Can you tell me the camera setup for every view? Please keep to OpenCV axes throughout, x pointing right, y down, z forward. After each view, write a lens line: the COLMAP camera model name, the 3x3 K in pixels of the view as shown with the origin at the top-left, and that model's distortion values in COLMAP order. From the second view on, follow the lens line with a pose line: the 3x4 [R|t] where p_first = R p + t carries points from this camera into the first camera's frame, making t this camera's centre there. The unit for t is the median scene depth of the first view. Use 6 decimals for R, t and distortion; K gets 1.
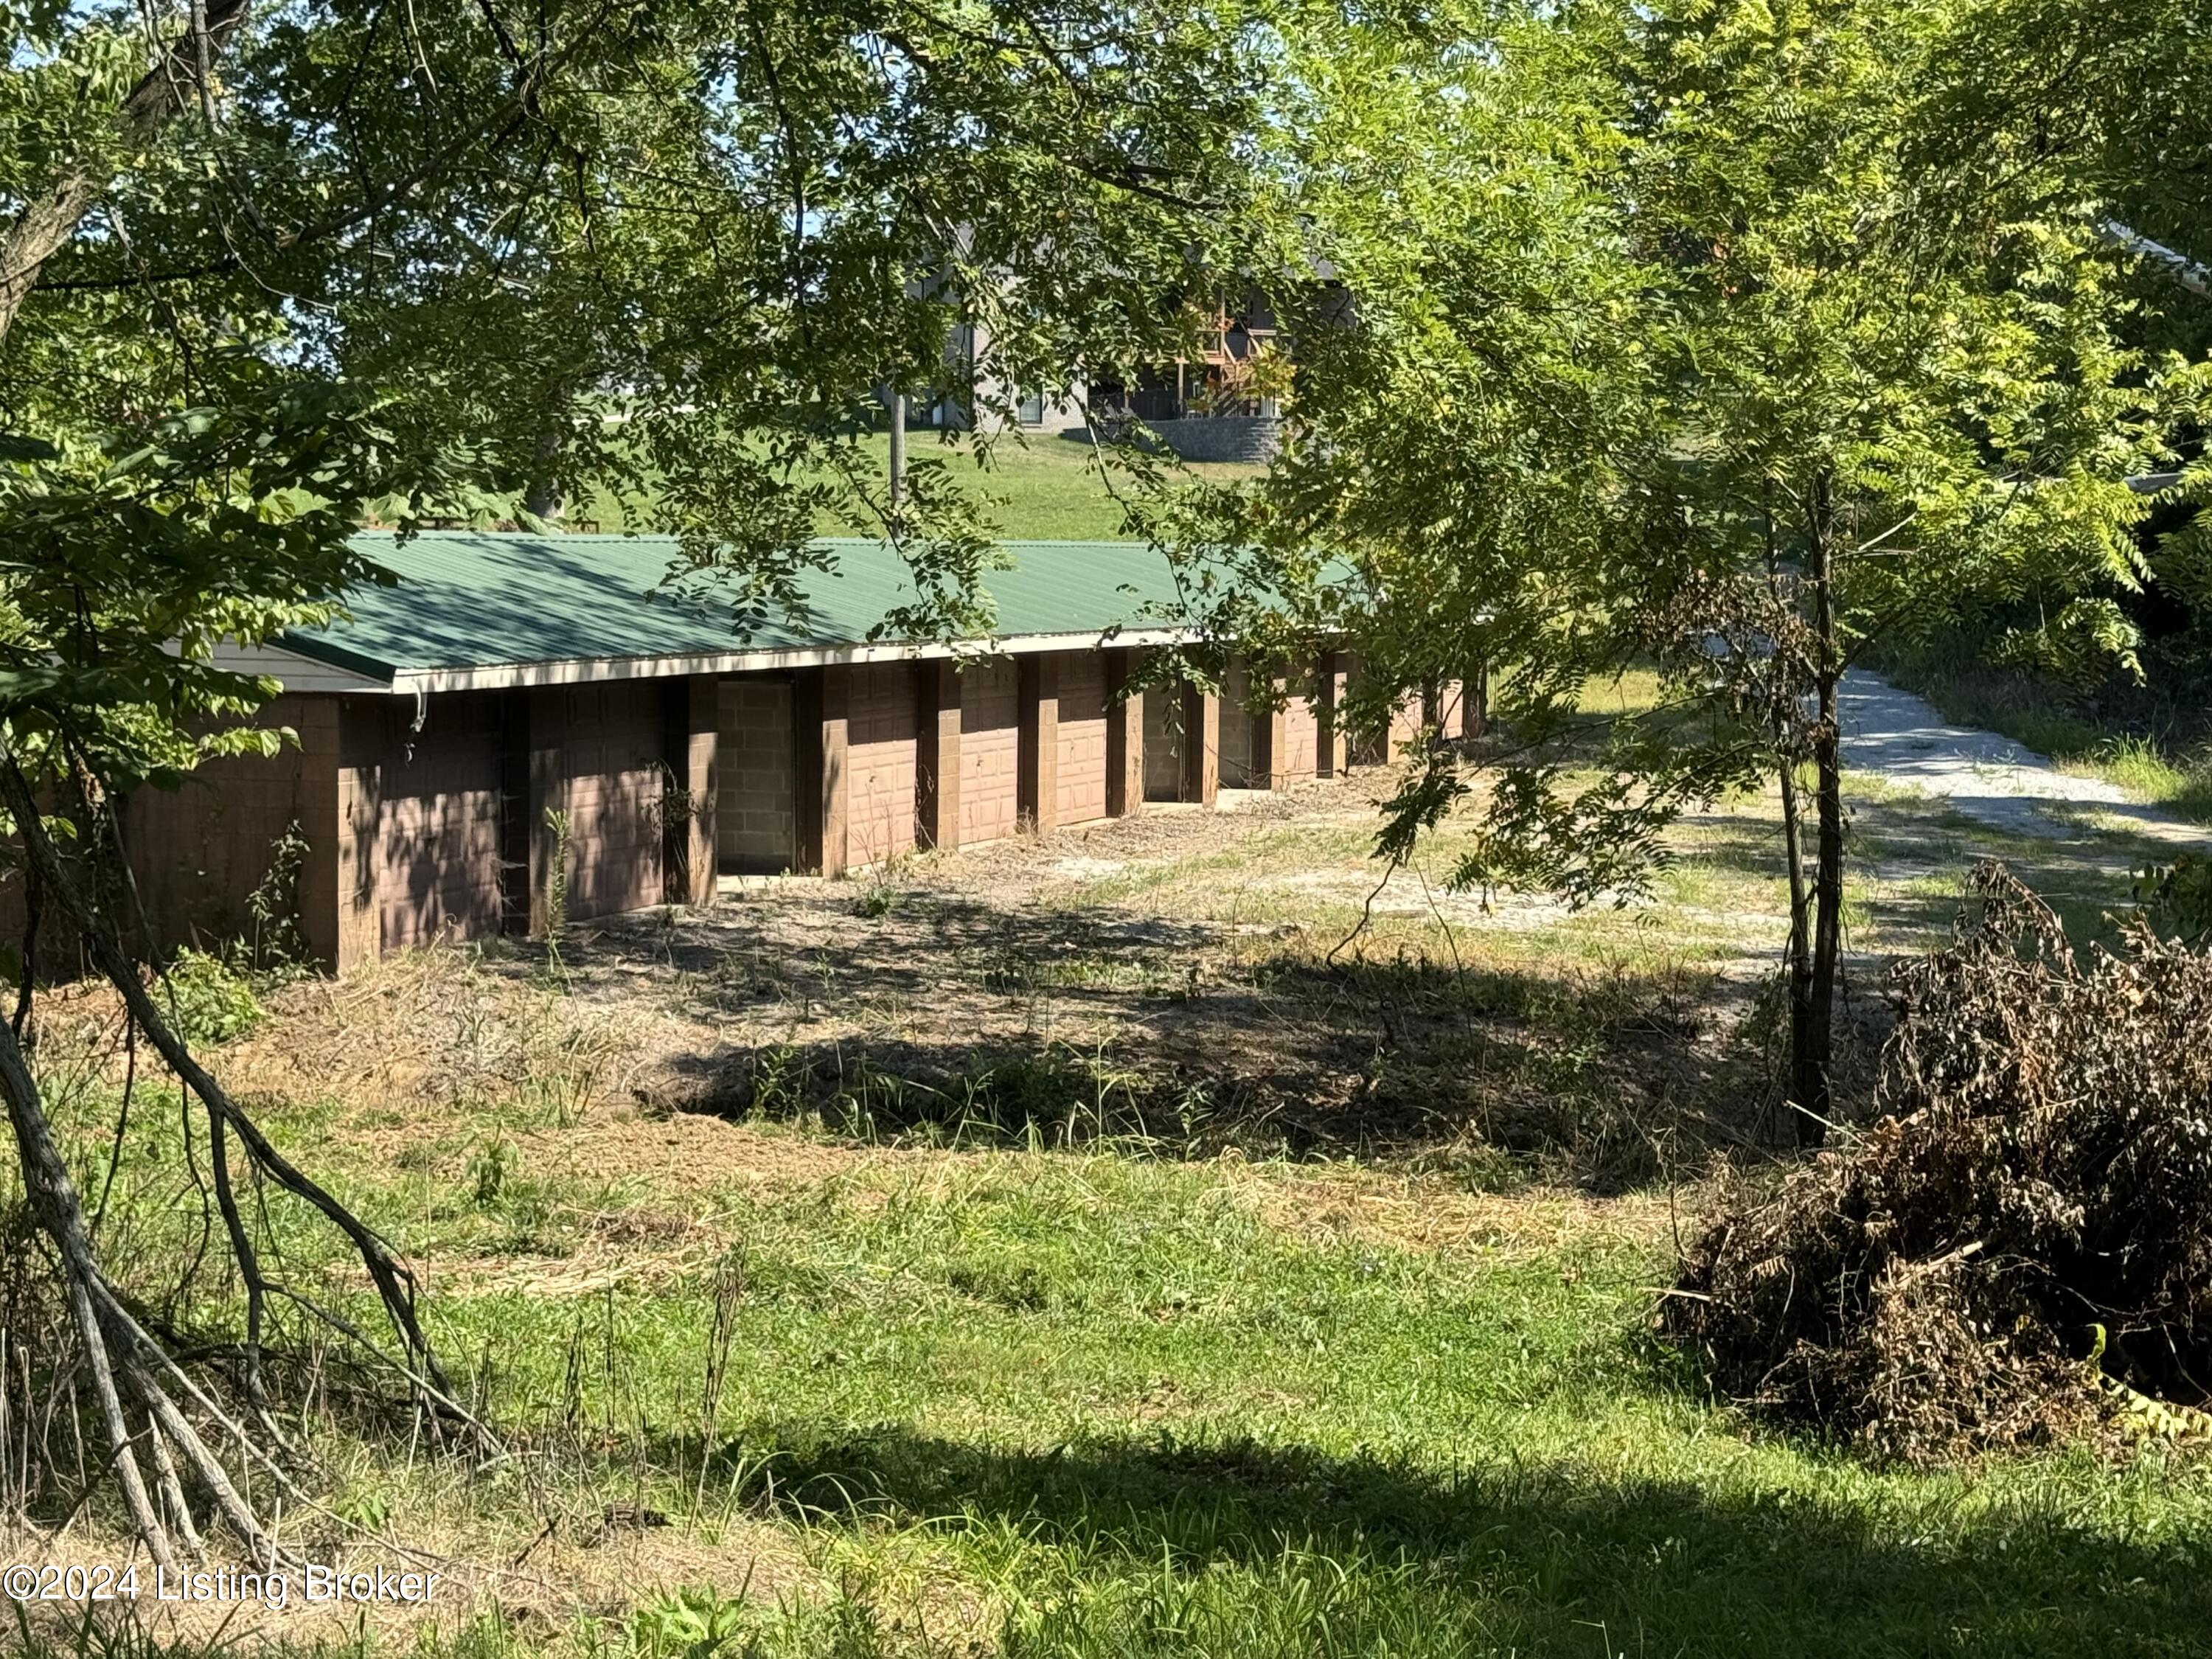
lens RADIAL K [[3884.4, 0, 1106.0], [0, 3884.4, 829.5], [0, 0, 1]] dist [0.004566, 0.002873]
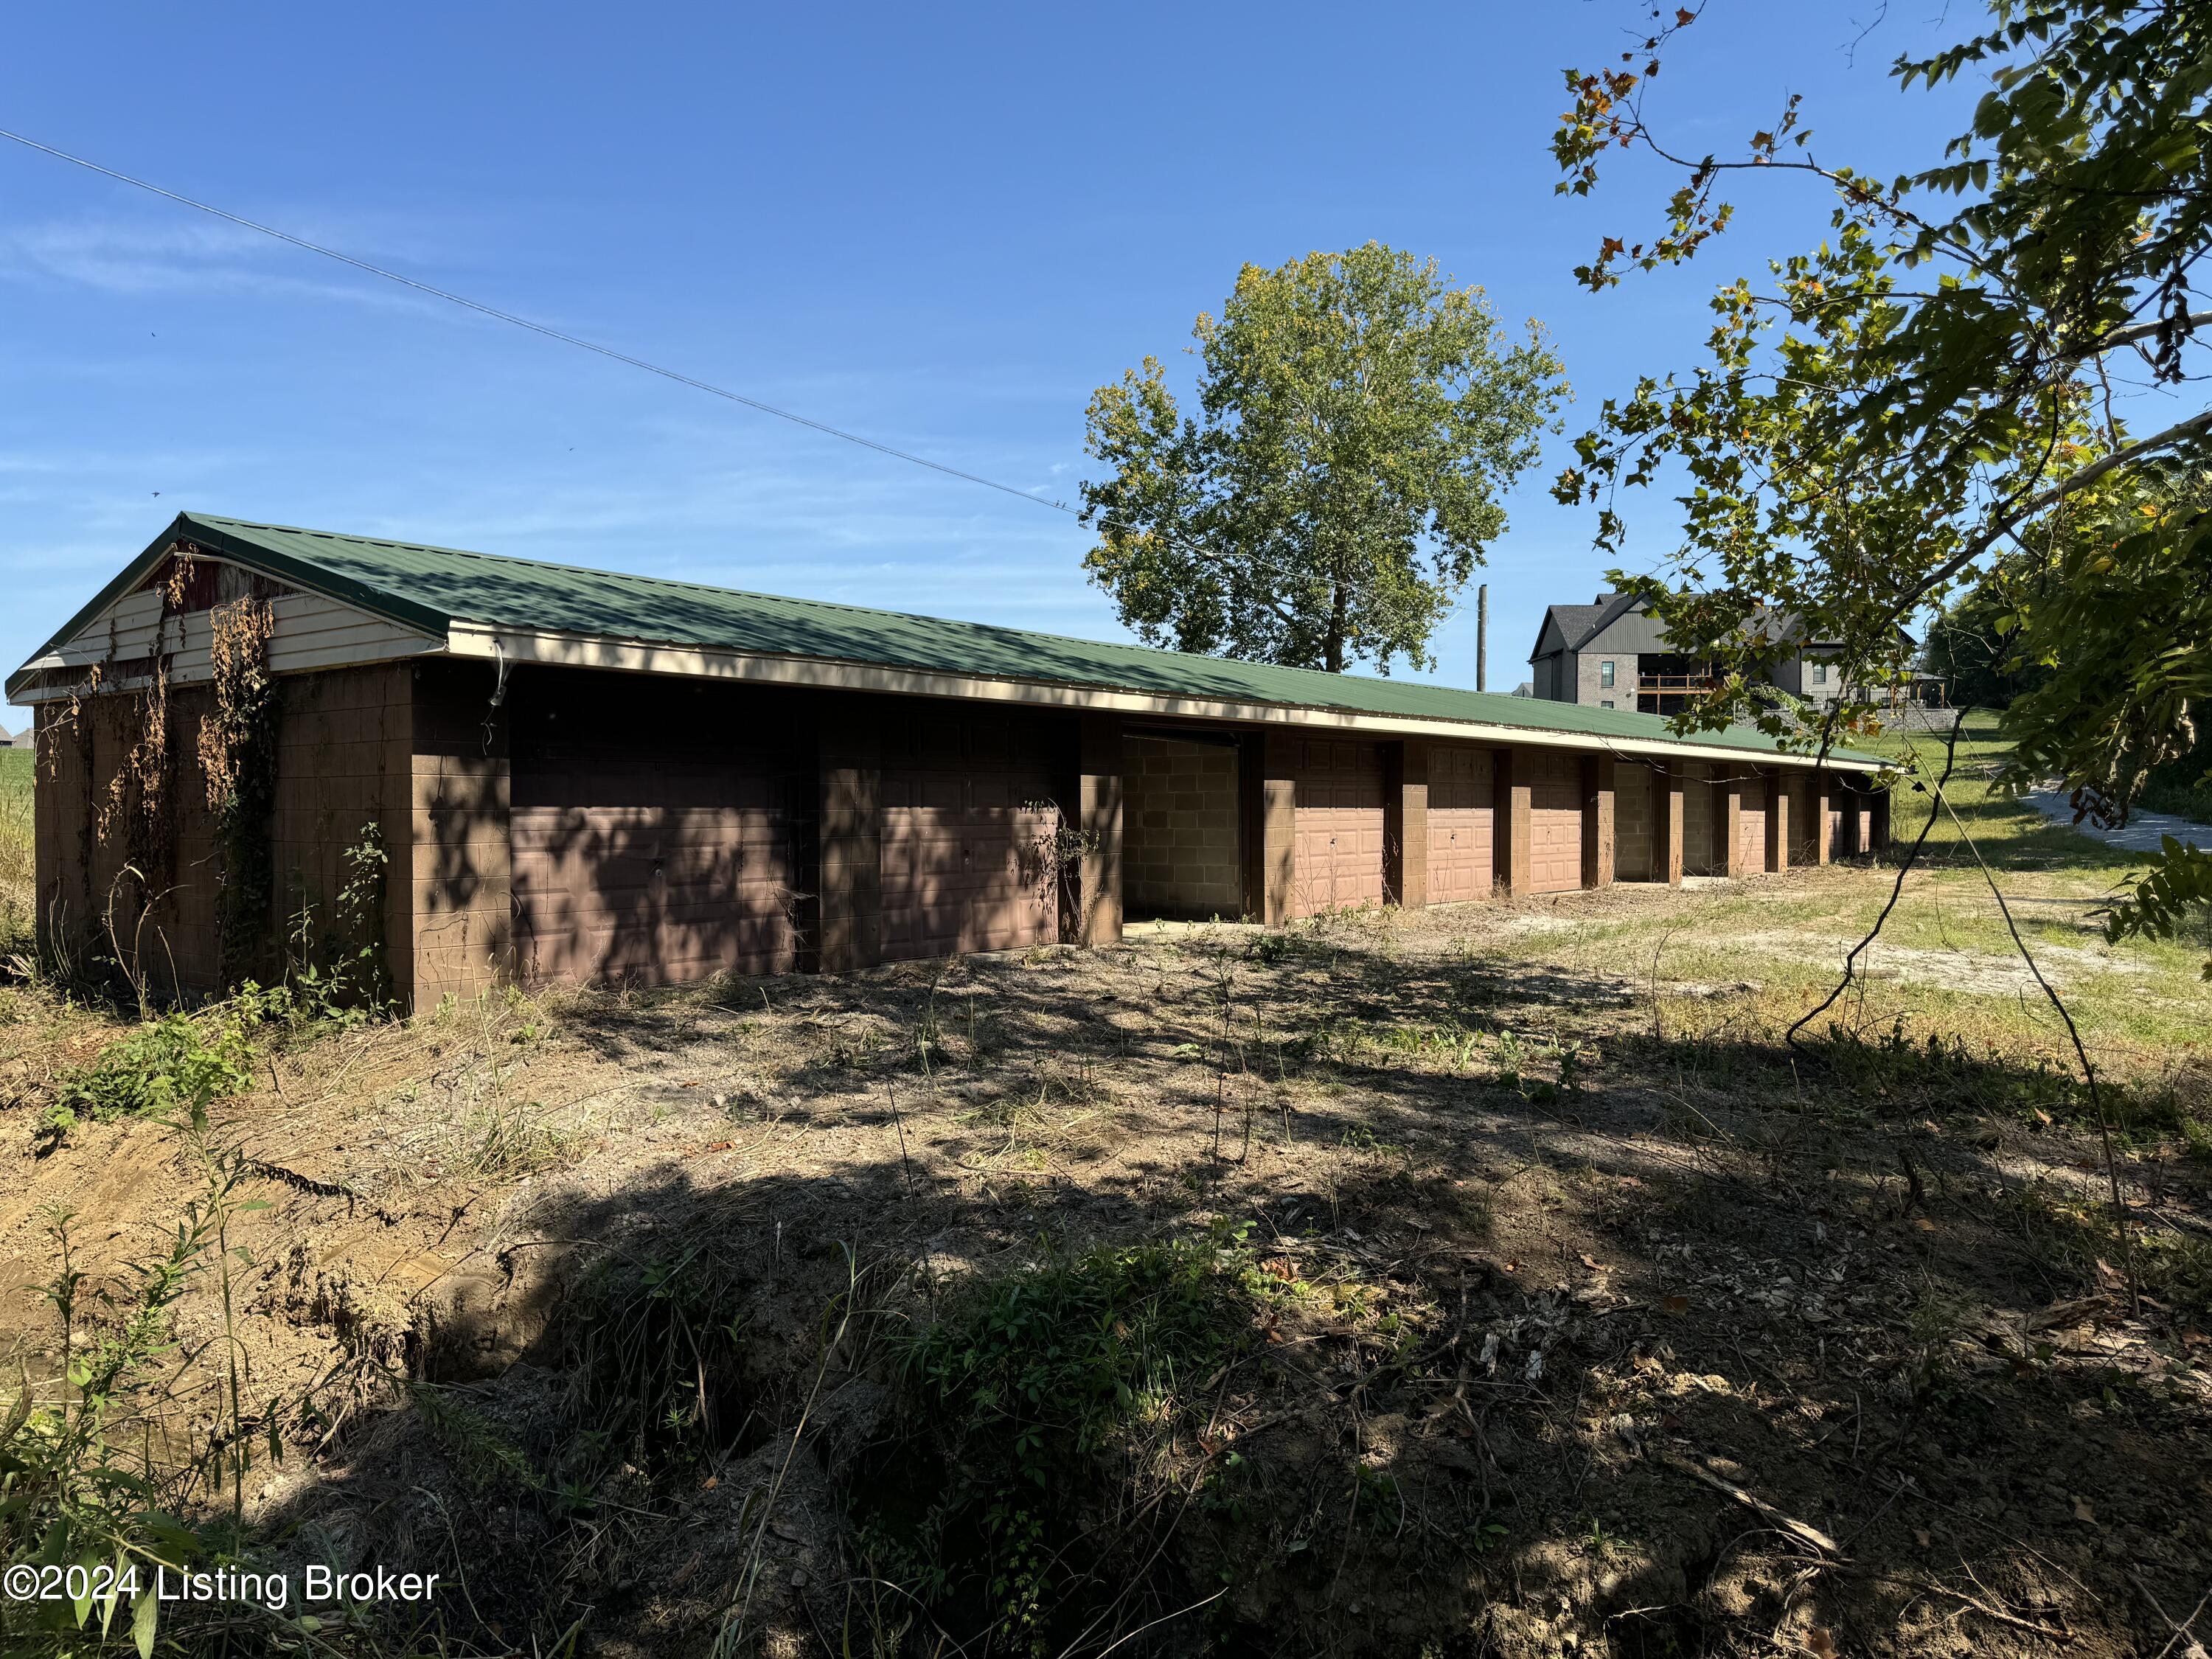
lens RADIAL K [[1529.7, 0, 1106.0], [0, 1529.7, 829.5], [0, 0, 1]] dist [0.070112, 0.000461]
pose [[0.940128, -0.006966, -0.340749, 0.028987], [-0.014590, 0.998052, -0.060658, 0.011433], [0.340508, 0.061997, 0.938195, 0.542320]]
